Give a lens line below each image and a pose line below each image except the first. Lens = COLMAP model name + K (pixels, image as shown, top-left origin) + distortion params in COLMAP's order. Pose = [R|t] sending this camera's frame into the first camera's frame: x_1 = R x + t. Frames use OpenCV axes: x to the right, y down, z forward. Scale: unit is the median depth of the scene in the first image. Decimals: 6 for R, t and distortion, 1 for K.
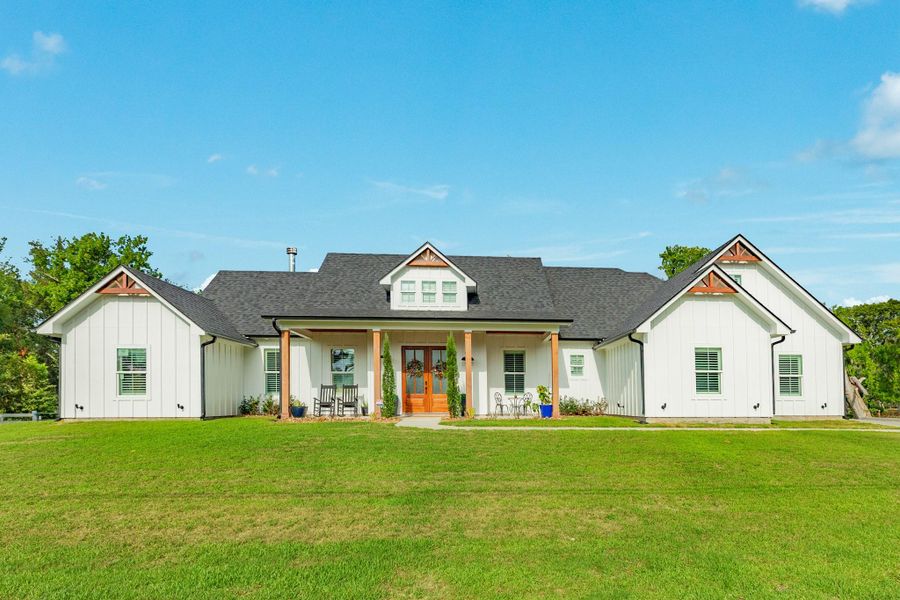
lens RADIAL K [[542.8, 0, 450.0], [0, 542.8, 300.0], [0, 0, 1]] dist [0.037549, -0.000030]
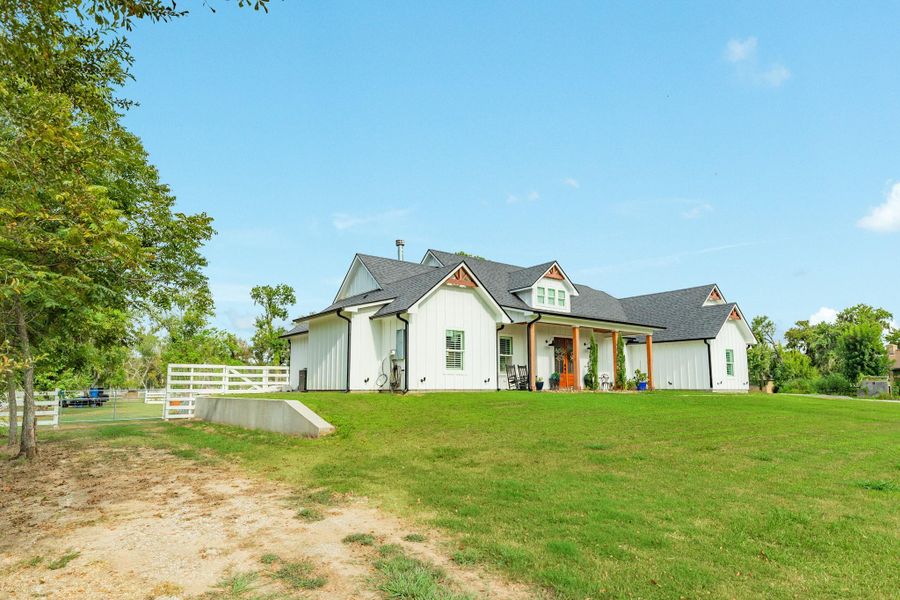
lens RADIAL K [[542.8, 0, 450.0], [0, 542.8, 300.0], [0, 0, 1]] dist [0.037549, -0.000030]
pose [[0.860123, 0.088510, 0.502349, -0.150737], [-0.112817, 0.993450, 0.018128, -0.000556], [-0.497455, -0.072266, 0.864475, -0.008714]]
